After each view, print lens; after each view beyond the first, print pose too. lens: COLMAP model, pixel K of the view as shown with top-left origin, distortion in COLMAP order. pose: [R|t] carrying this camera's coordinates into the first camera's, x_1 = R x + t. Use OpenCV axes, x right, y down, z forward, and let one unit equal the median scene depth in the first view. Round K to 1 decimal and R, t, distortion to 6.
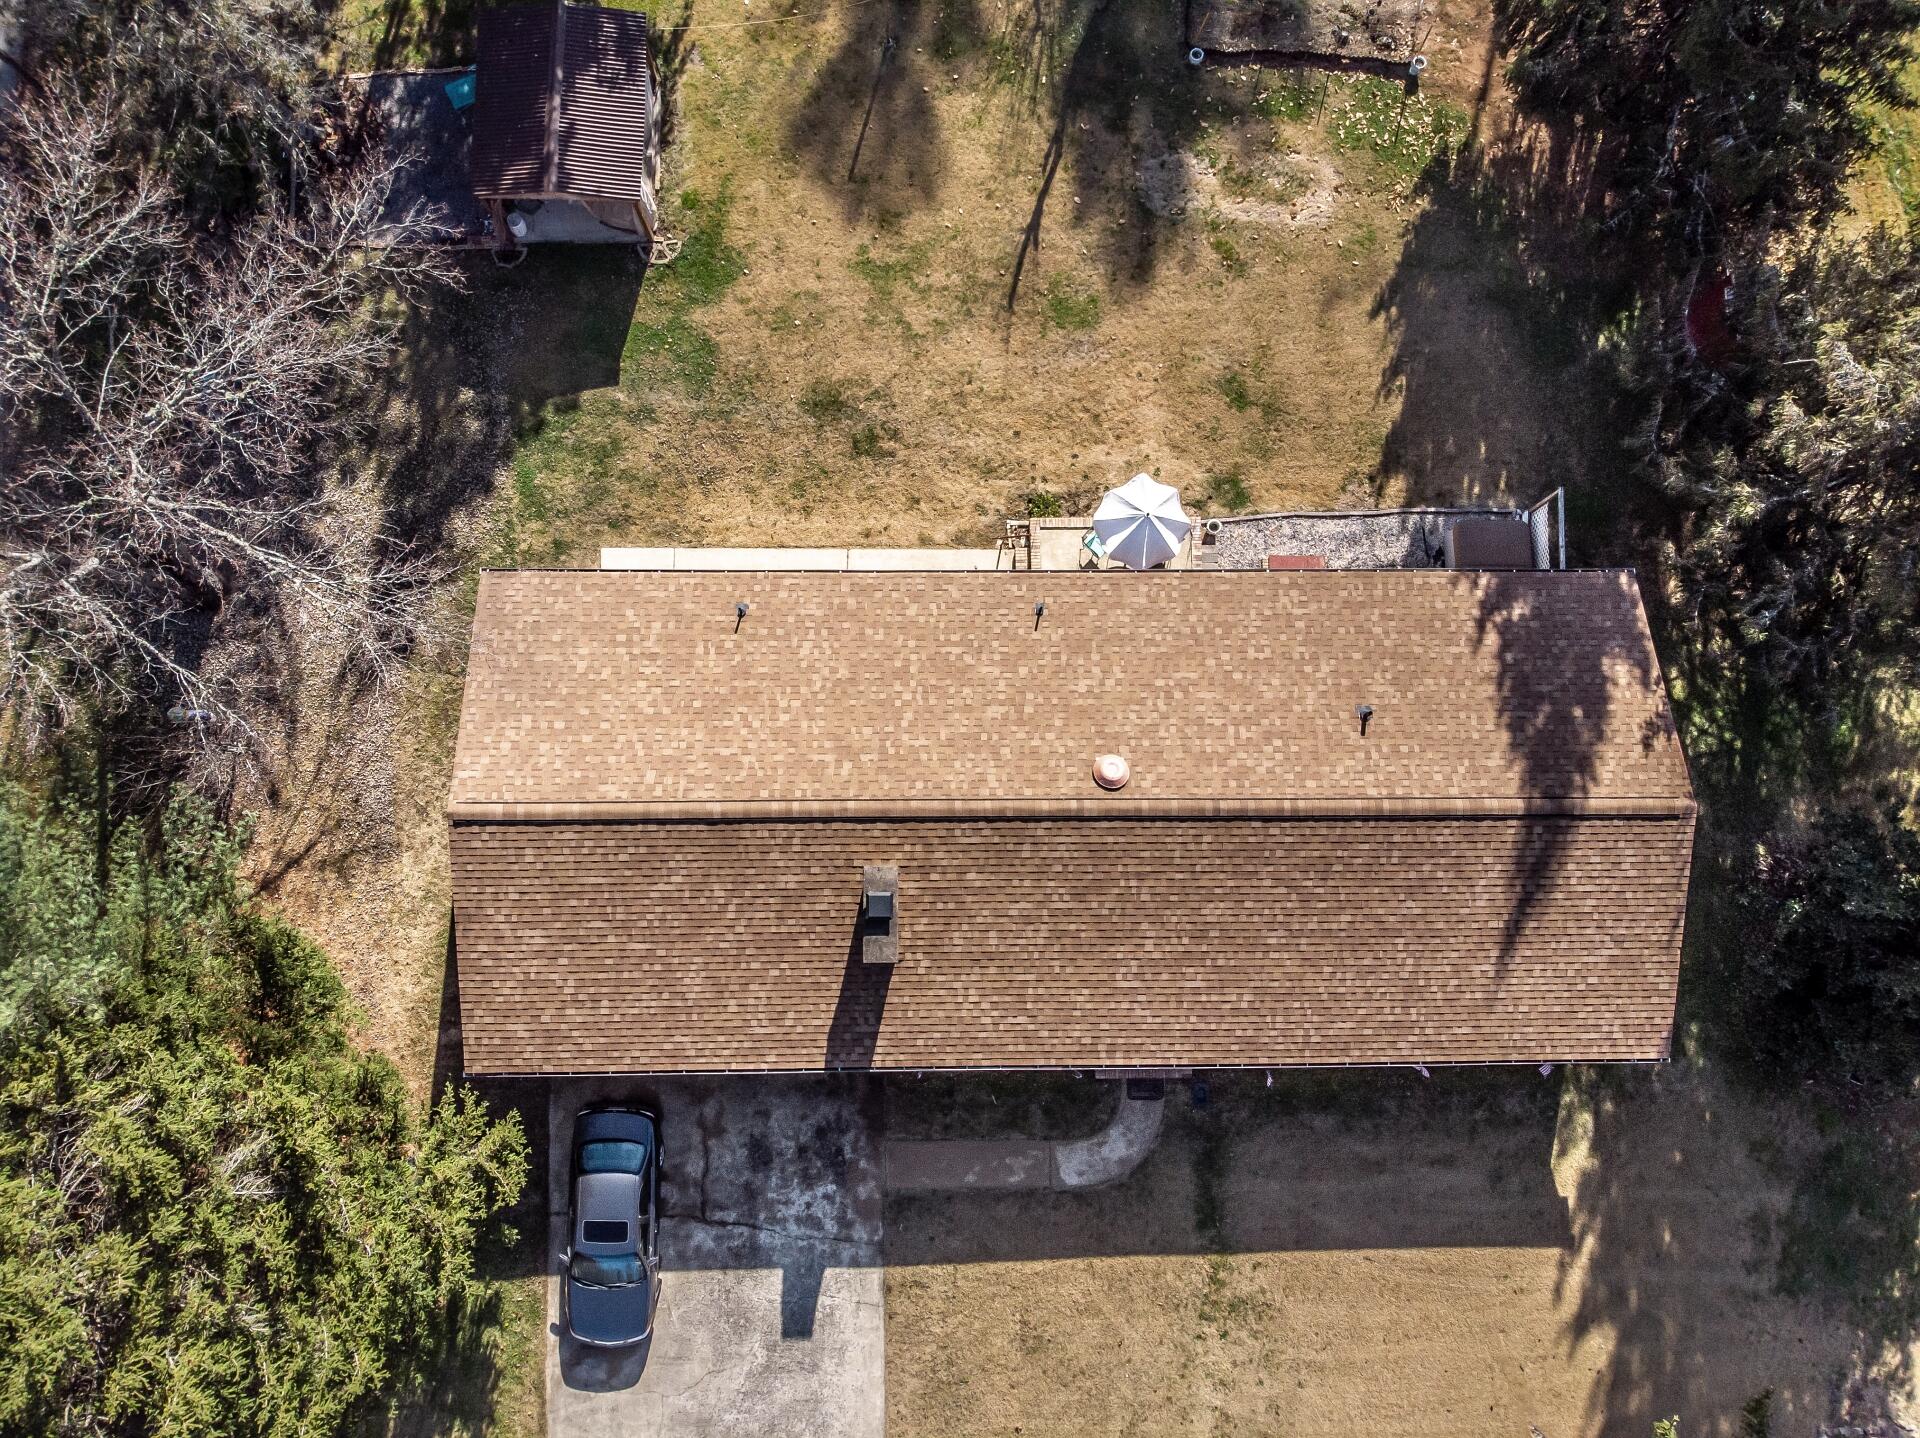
lens RADIAL K [[1366.3, 0, 960.0], [0, 1366.3, 719.0], [0, 0, 1]] dist [0.022507, -0.022676]
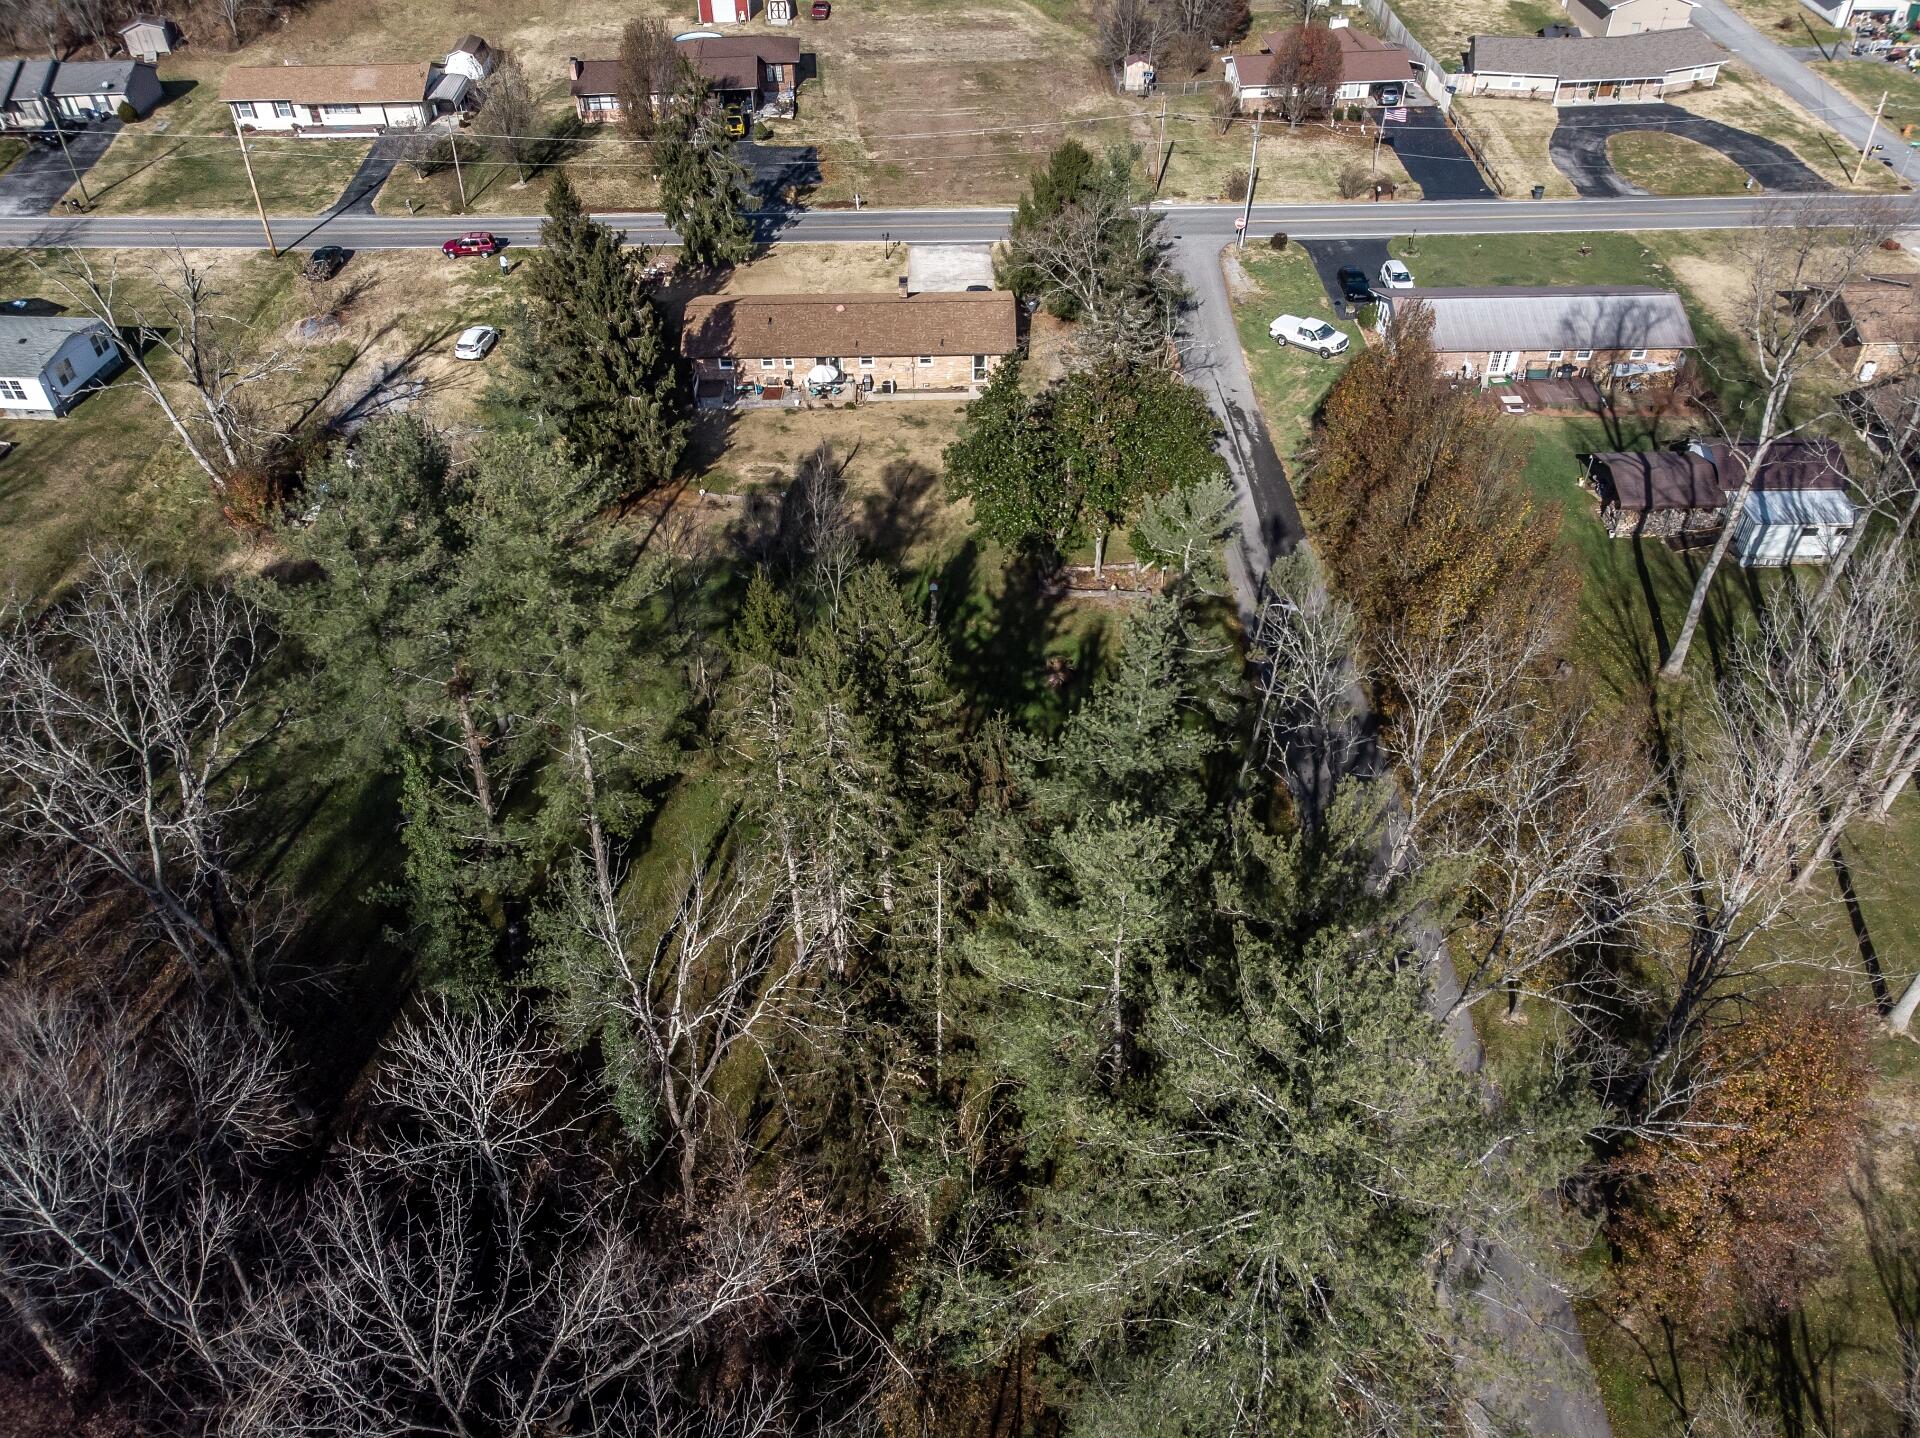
lens RADIAL K [[1348.4, 0, 959.6], [0, 1348.4, 694.7], [0, 0, 1]] dist [0.003148, 0.005365]
pose [[-0.999705, -0.006458, -0.023394, -0.115794], [-0.015784, -0.559206, 0.828878, -2.984505], [-0.018435, 0.829004, 0.558939, -0.172365]]
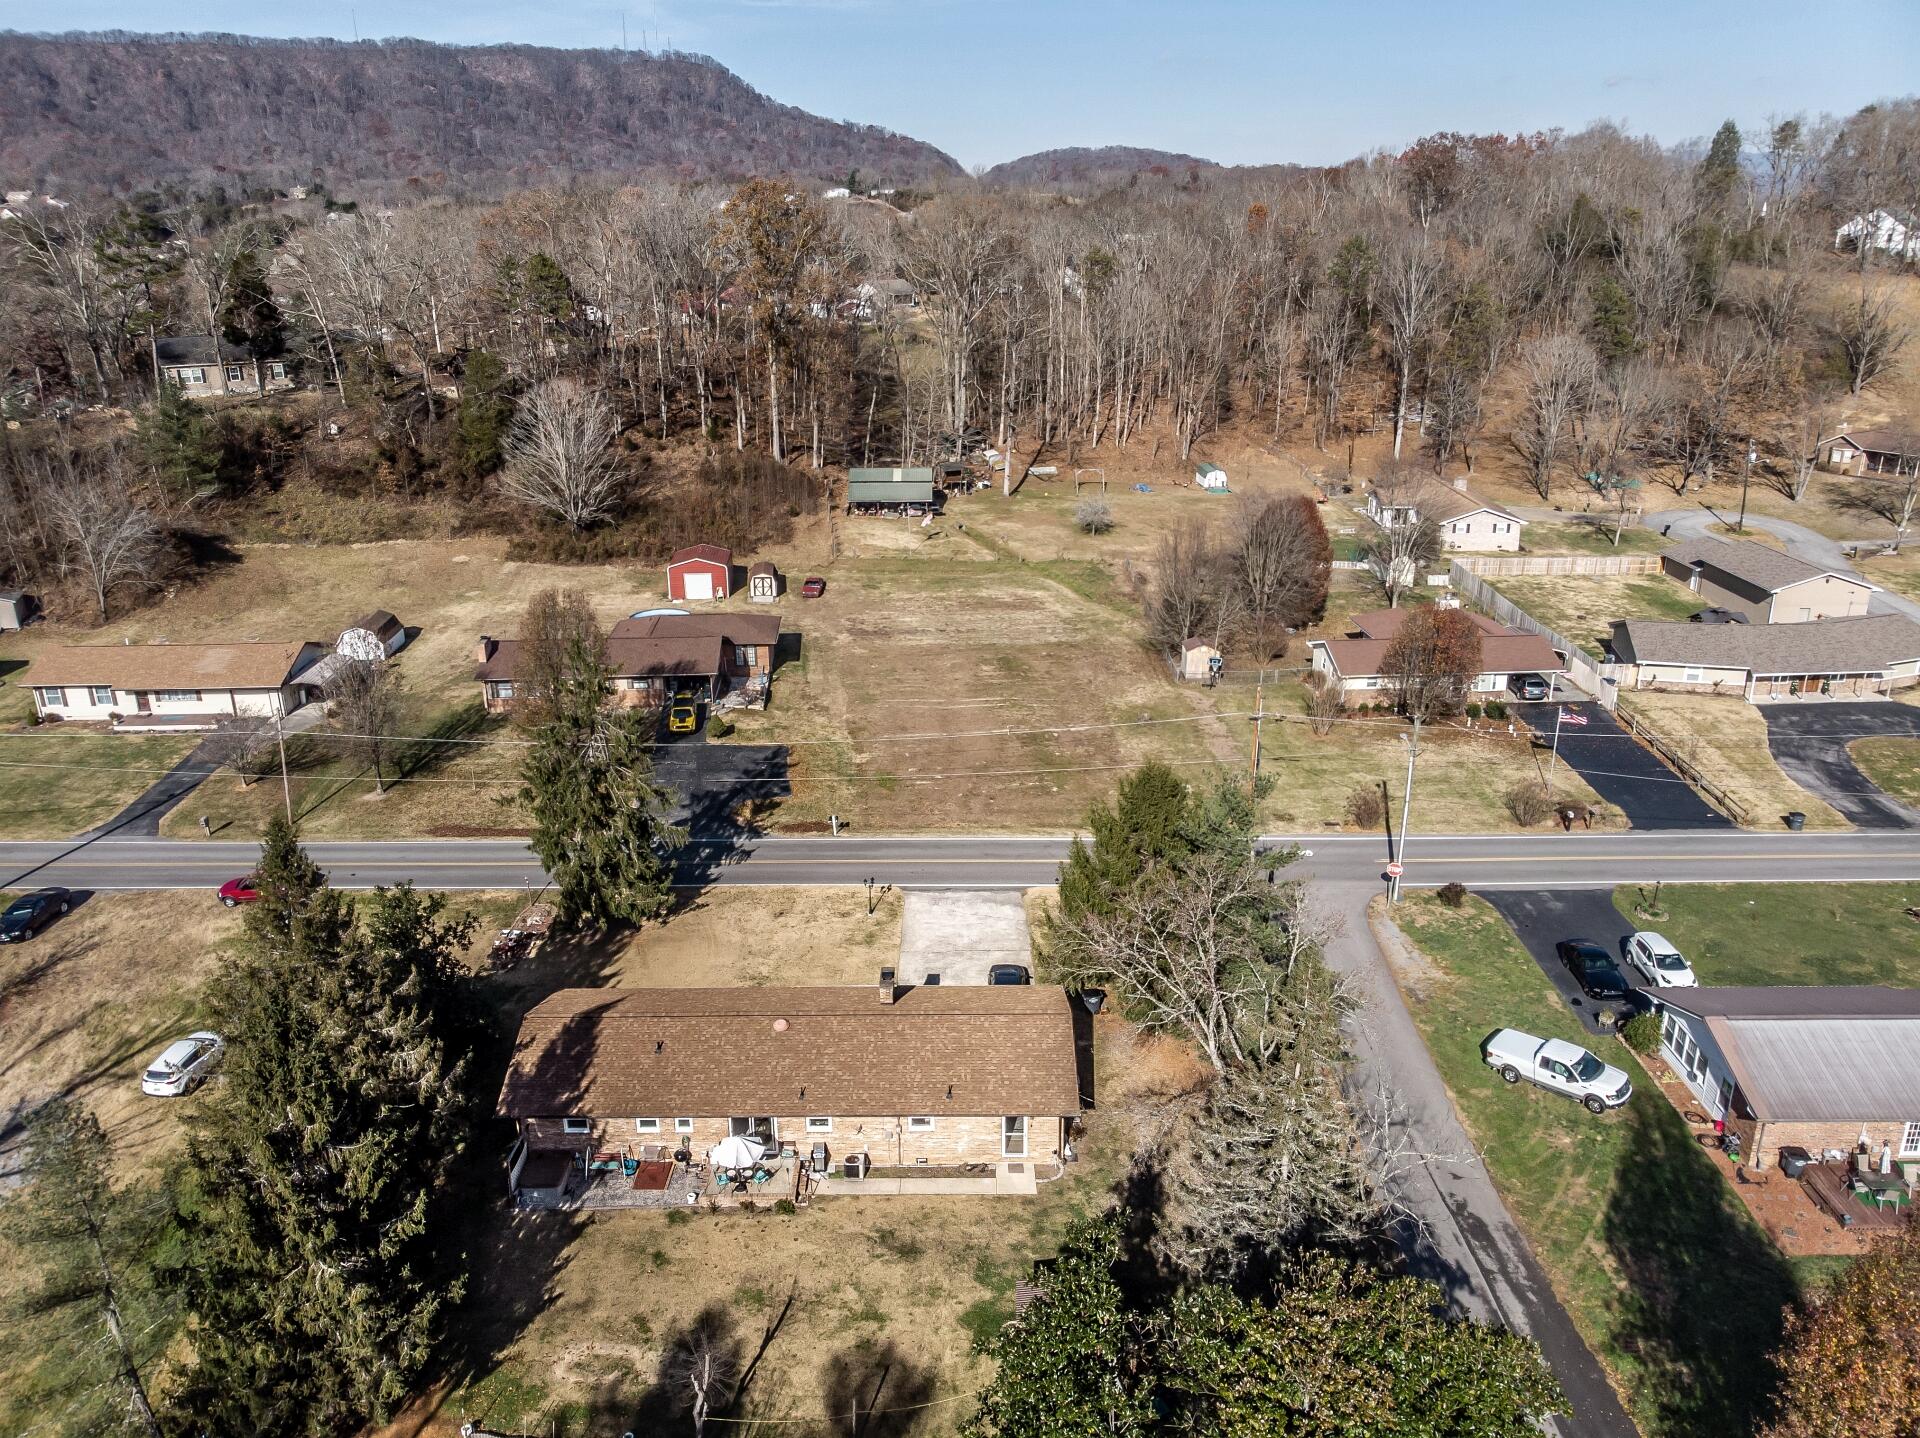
lens RADIAL K [[1348.4, 0, 959.6], [0, 1348.4, 694.7], [0, 0, 1]] dist [0.003148, 0.005365]
pose [[-0.999696, -0.022802, -0.009372, -0.126851], [-0.004663, -0.198397, 0.980111, -1.682161], [-0.024208, 0.979857, 0.198230, 0.005441]]
